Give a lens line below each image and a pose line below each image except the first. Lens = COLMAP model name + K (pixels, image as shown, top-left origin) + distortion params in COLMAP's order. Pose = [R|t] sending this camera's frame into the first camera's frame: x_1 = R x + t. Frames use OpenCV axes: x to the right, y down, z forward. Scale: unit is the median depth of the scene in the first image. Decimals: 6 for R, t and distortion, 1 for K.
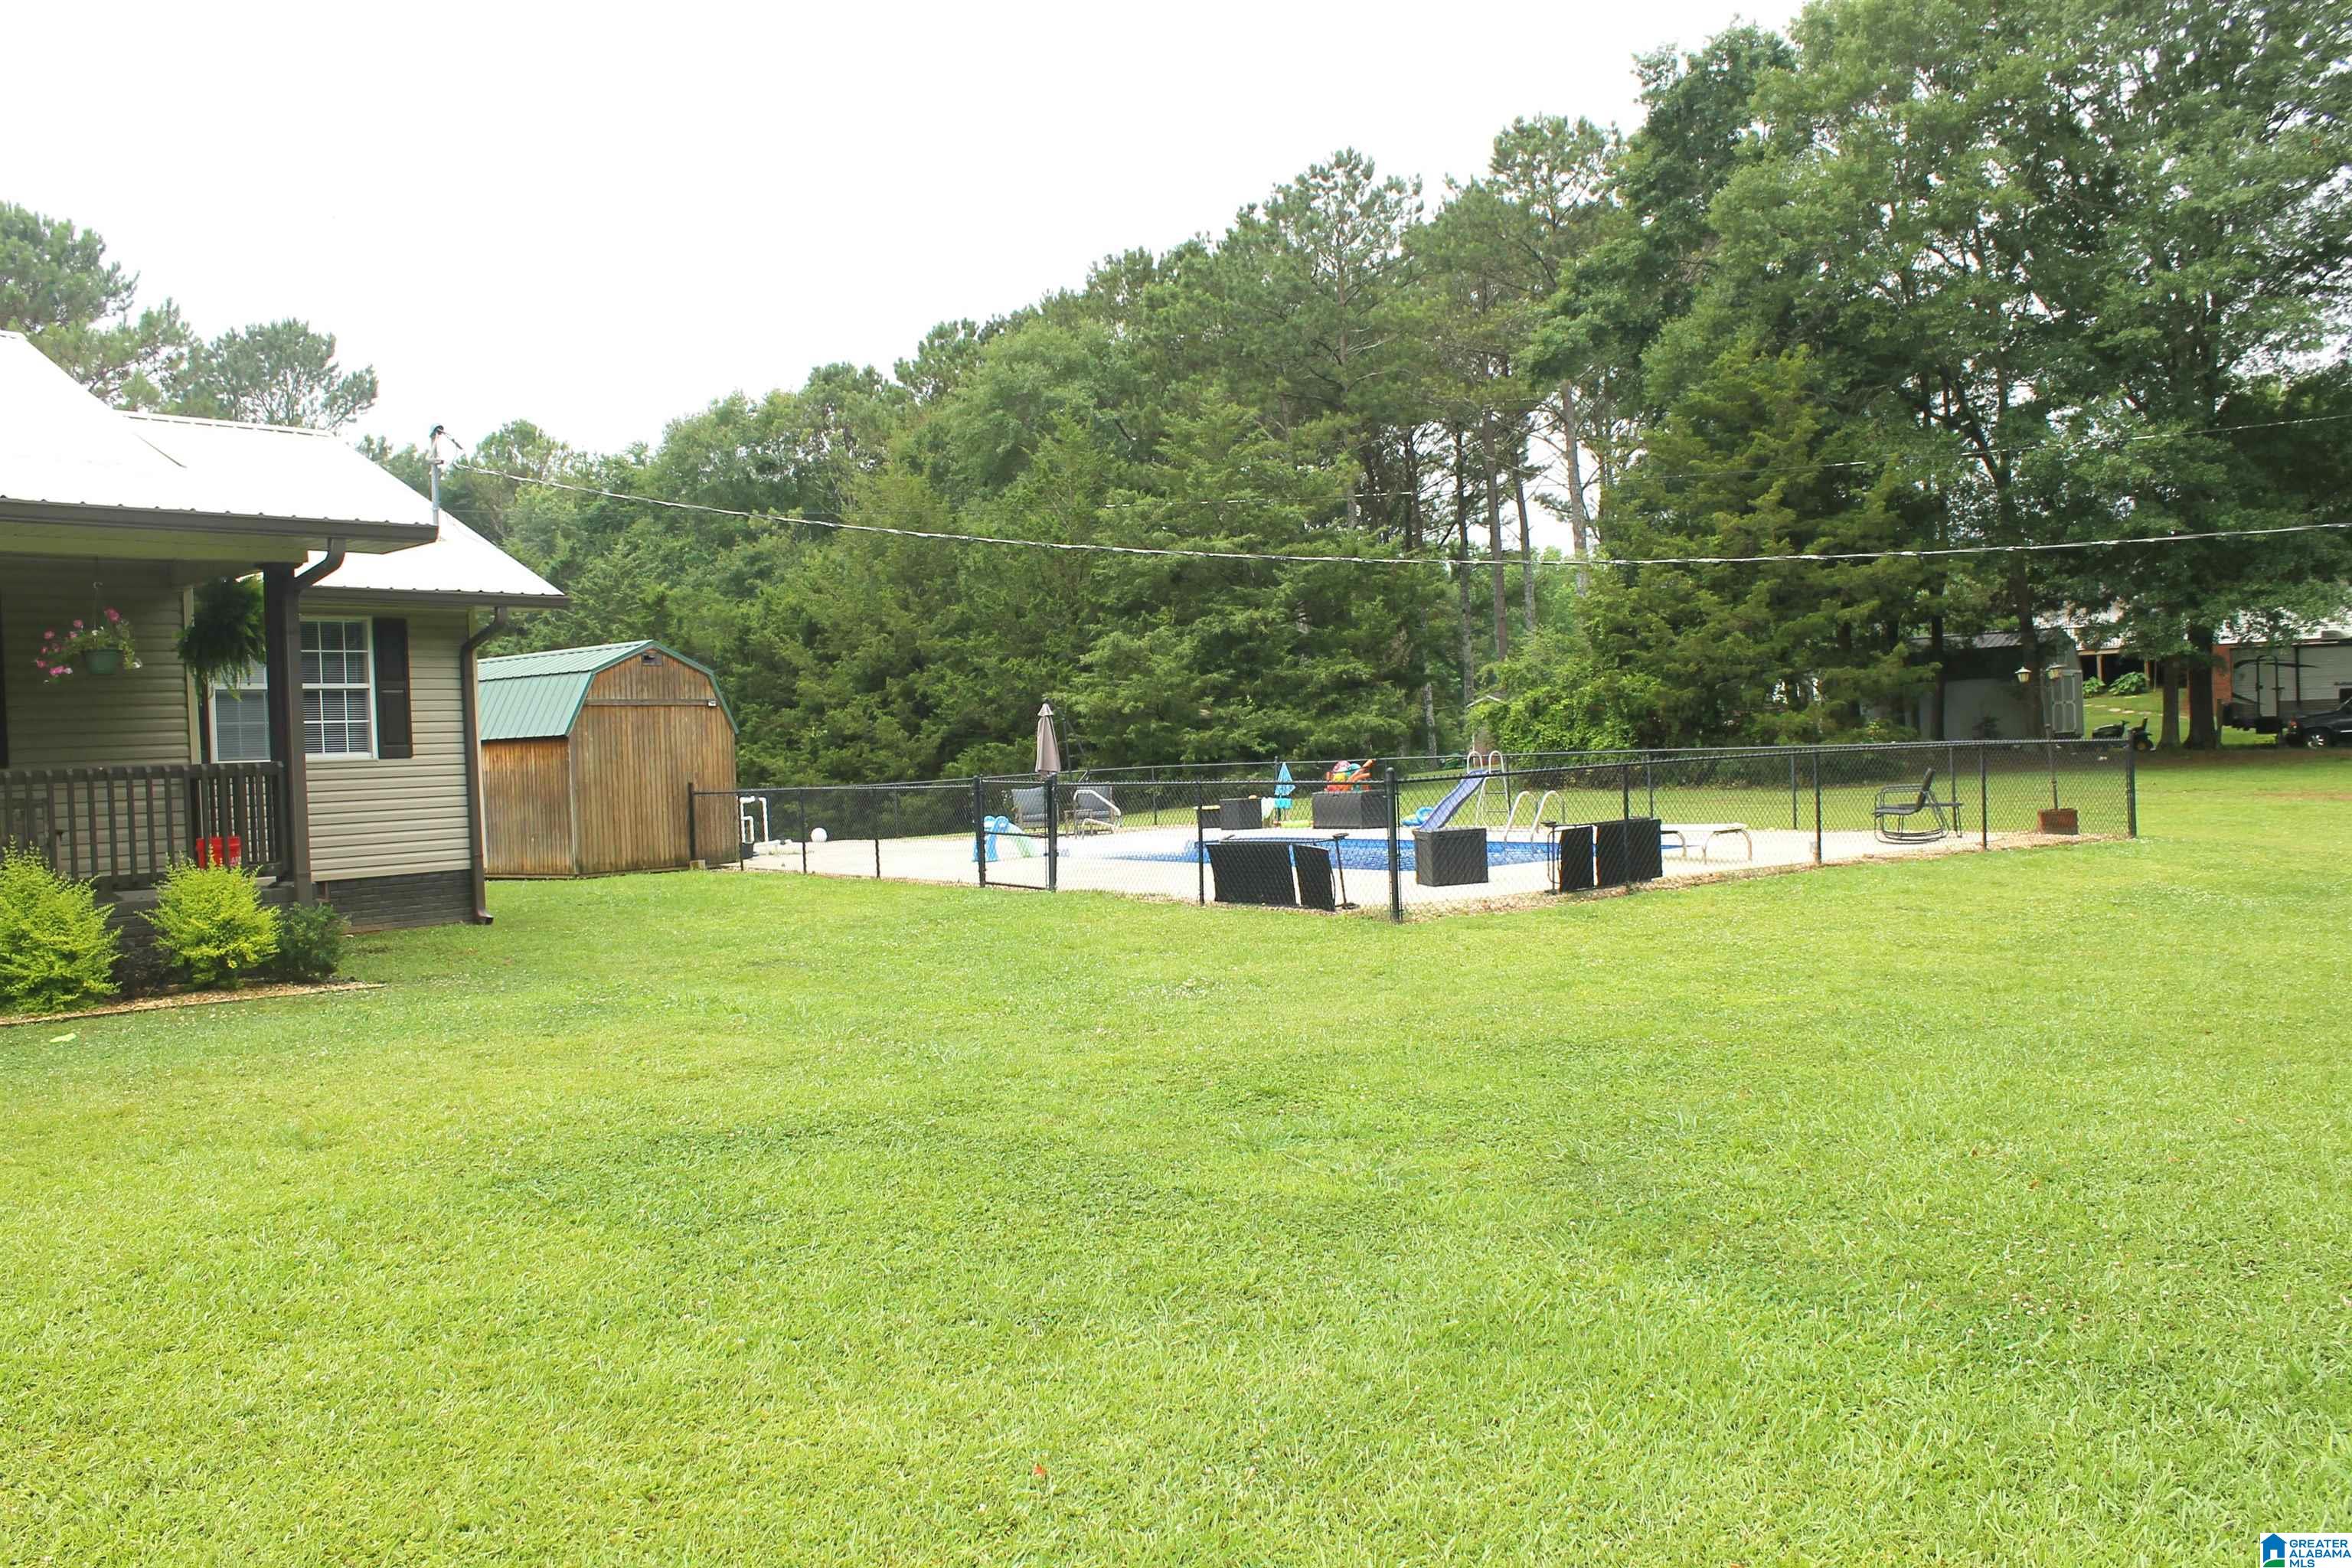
lens RADIAL K [[1988.8, 0, 1156.9], [0, 1988.8, 777.0], [0, 0, 1]] dist [-0.169986, 0.156010]
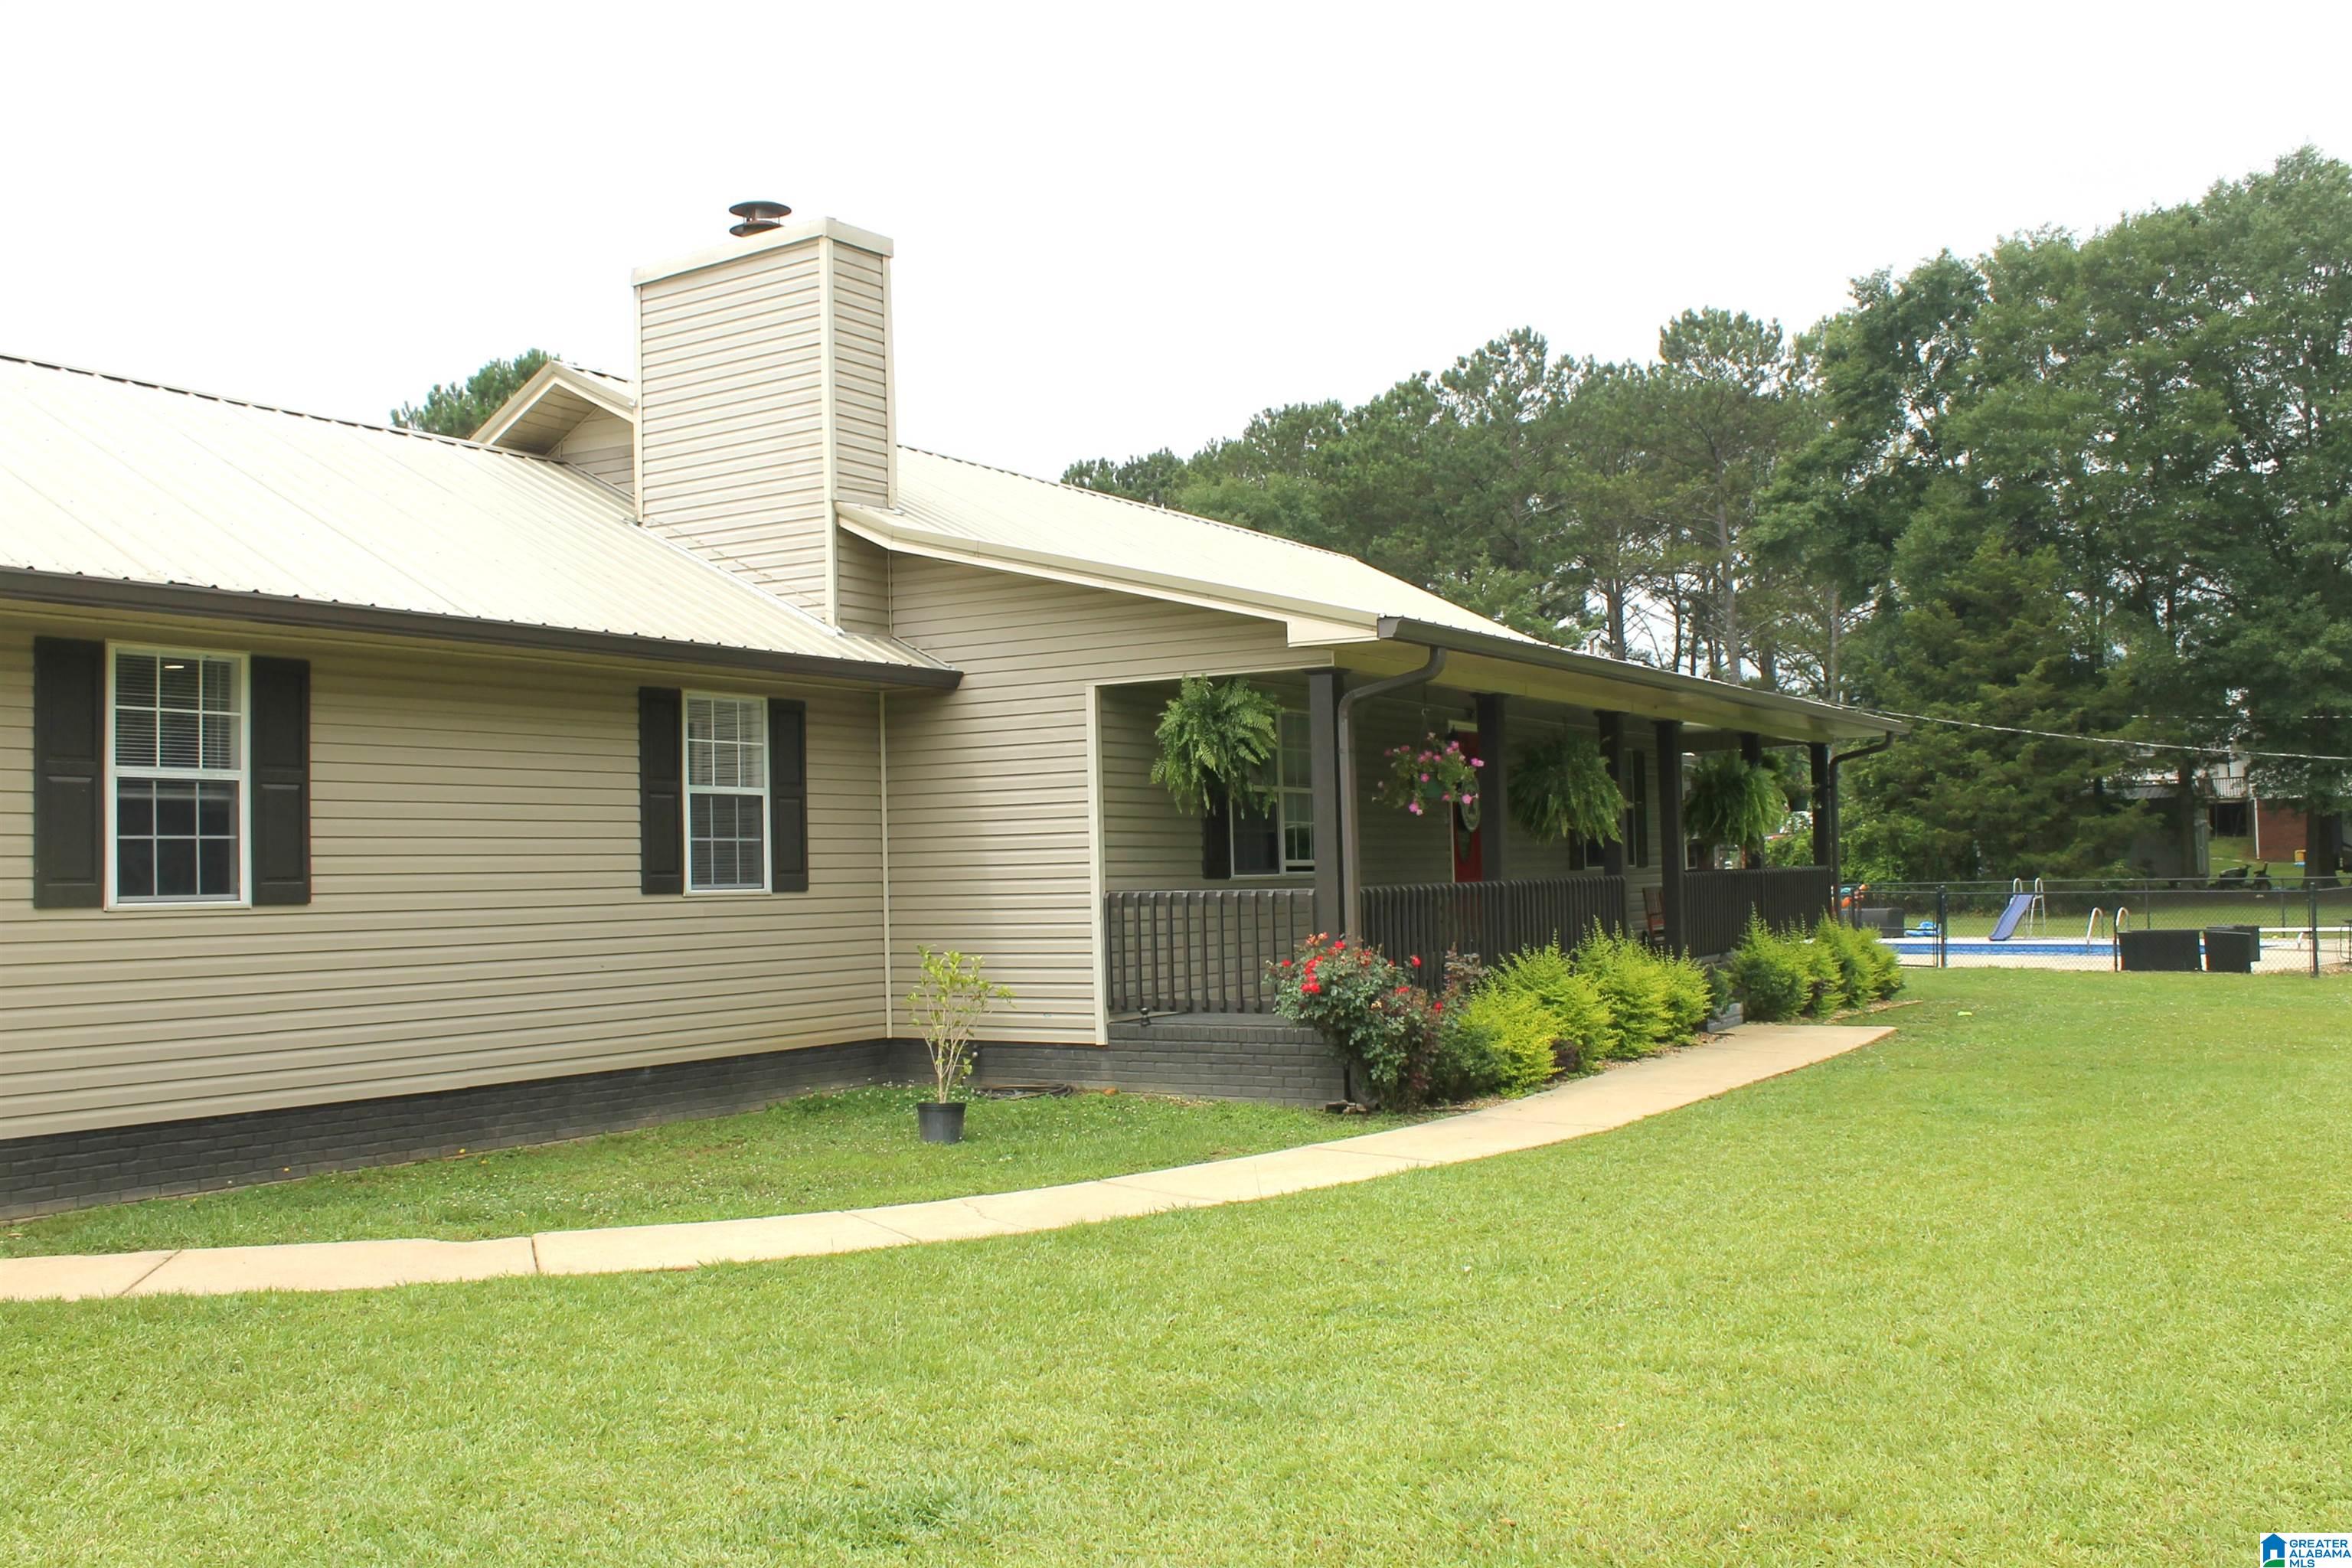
lens RADIAL K [[2103.7, 0, 1176.0], [0, 2103.7, 784.0], [0, 0, 1]] dist [-0.113029, -0.000921]
pose [[0.994201, 0.026464, 0.104234, -0.329251], [-0.020321, 0.998018, -0.059558, 0.010399], [-0.105604, 0.057094, 0.992768, -0.192025]]
